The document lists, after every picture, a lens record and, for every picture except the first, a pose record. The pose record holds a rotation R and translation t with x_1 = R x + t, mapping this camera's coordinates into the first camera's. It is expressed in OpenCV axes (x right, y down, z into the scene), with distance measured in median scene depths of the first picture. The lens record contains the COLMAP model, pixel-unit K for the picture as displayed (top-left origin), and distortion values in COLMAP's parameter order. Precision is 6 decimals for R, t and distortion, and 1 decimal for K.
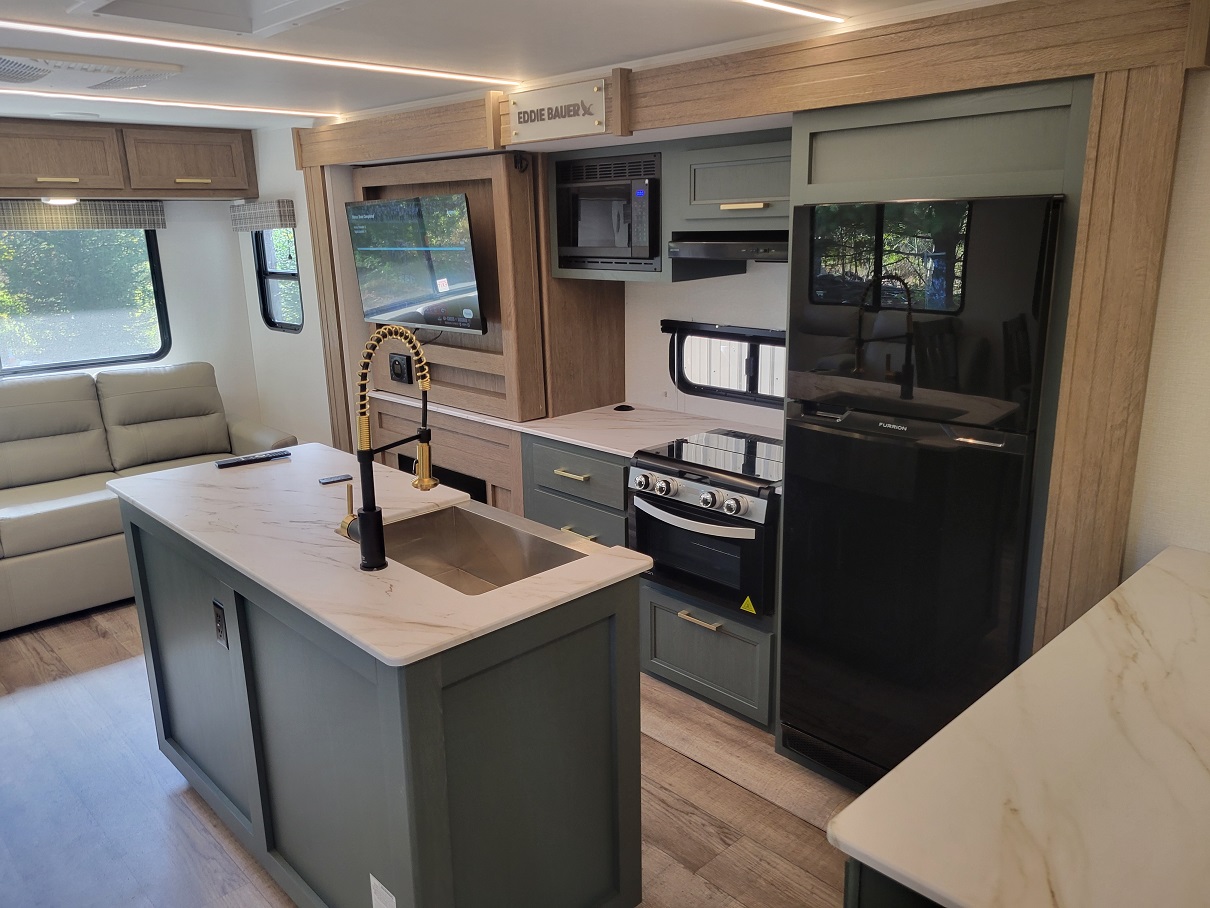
lens RADIAL K [[911.9, 0, 606.0], [0, 911.9, 460.9], [0, 0, 1]] dist [0.047592, -0.020371]
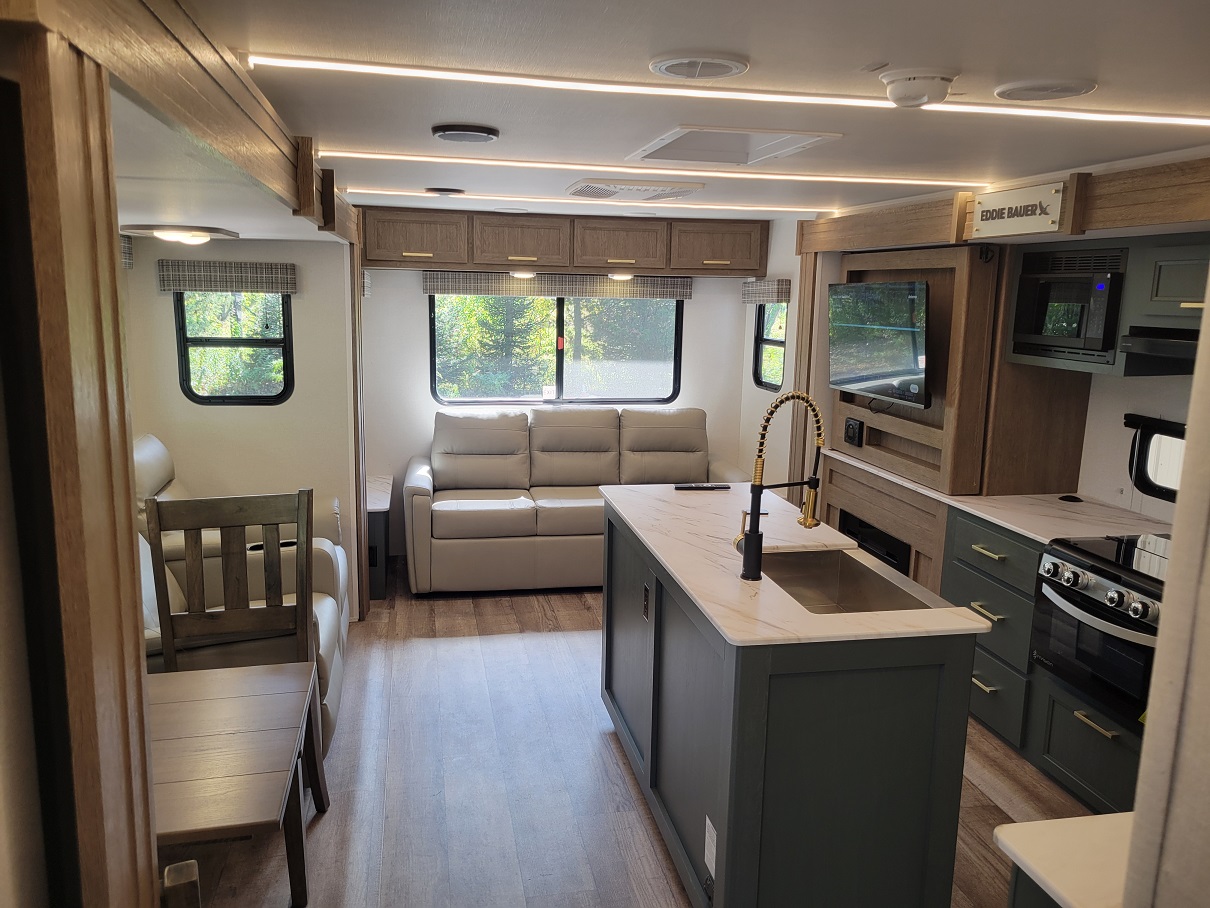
lens RADIAL K [[911.9, 0, 596.7], [0, 911.9, 452.5], [0, 0, 1]] dist [0.047592, -0.020371]
pose [[0.842160, 0.132055, -0.522808, 0.127432], [-0.172866, 0.984495, -0.029789, 0.012512], [0.510768, 0.115463, 0.851930, -0.126497]]
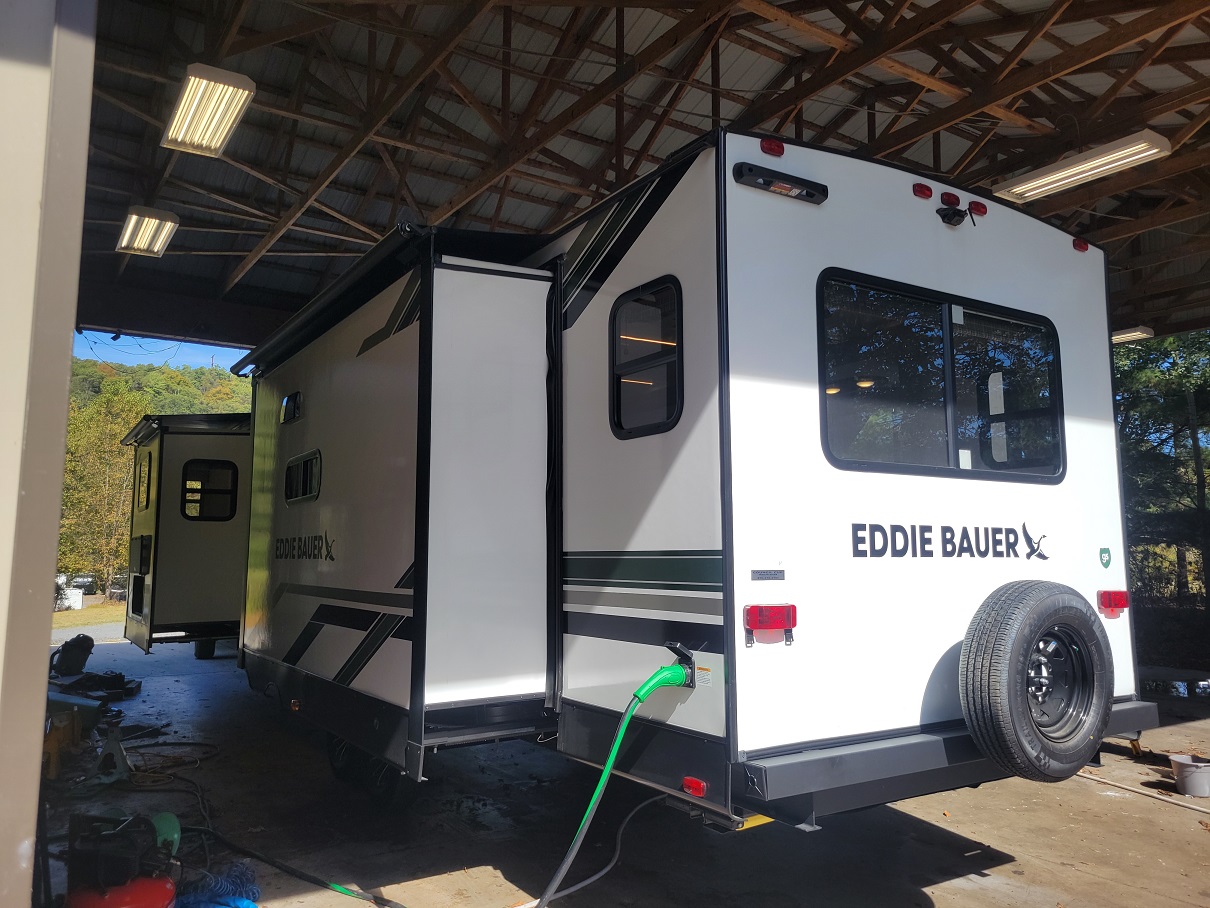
lens RADIAL K [[911.9, 0, 602.9], [0, 911.9, 446.6], [0, 0, 1]] dist [0.047592, -0.020371]
pose [[0.179912, 0.137224, 0.974064, -0.437394], [0.254012, 0.950157, -0.180772, -0.367599], [-0.950321, 0.279948, 0.136089, 1.028249]]
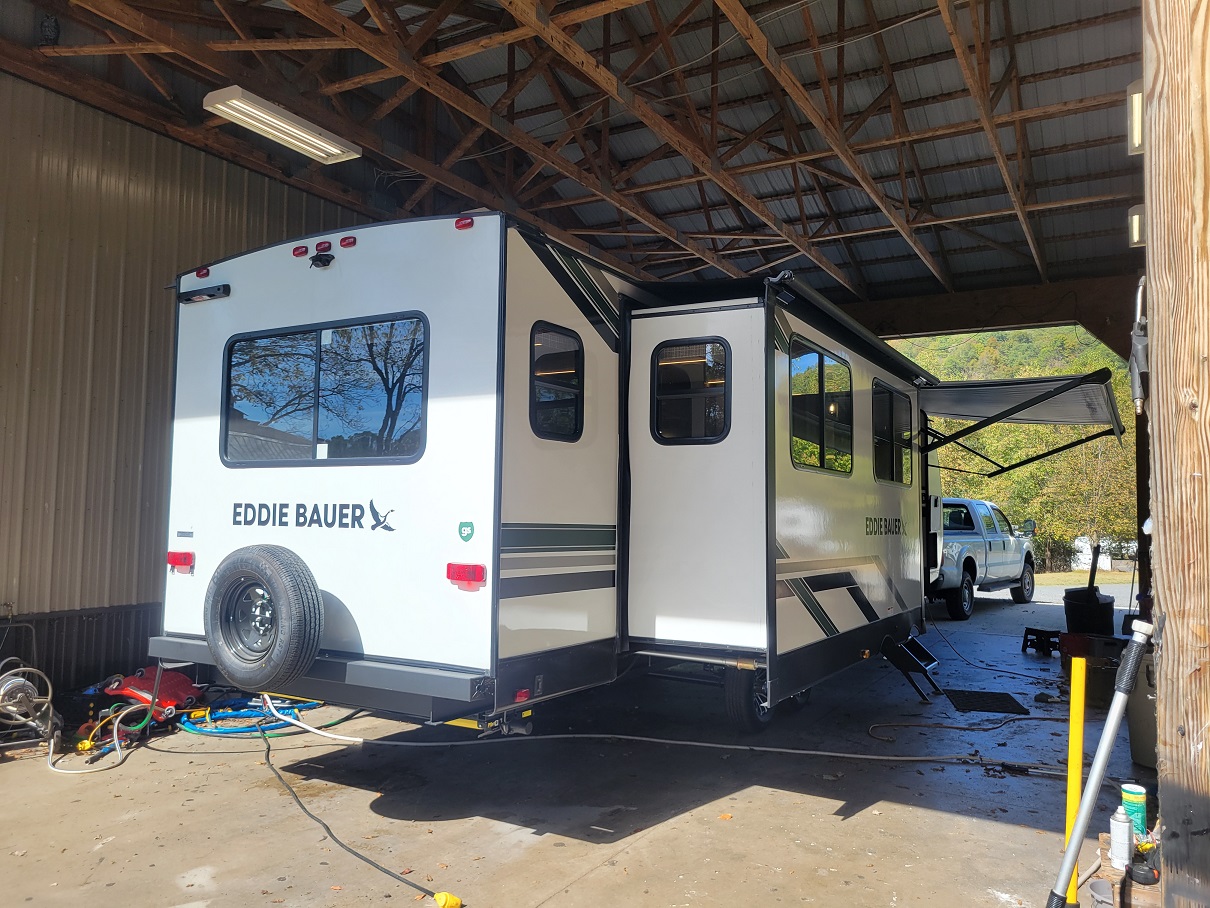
lens RADIAL K [[911.9, 0, 606.6], [0, 911.9, 456.8], [0, 0, 1]] dist [0.047592, -0.020371]
pose [[0.962428, 0.053915, 0.266130, -0.033670], [0.035253, 0.946985, -0.319337, -0.233223], [-0.269238, 0.316721, 0.909505, 0.470920]]
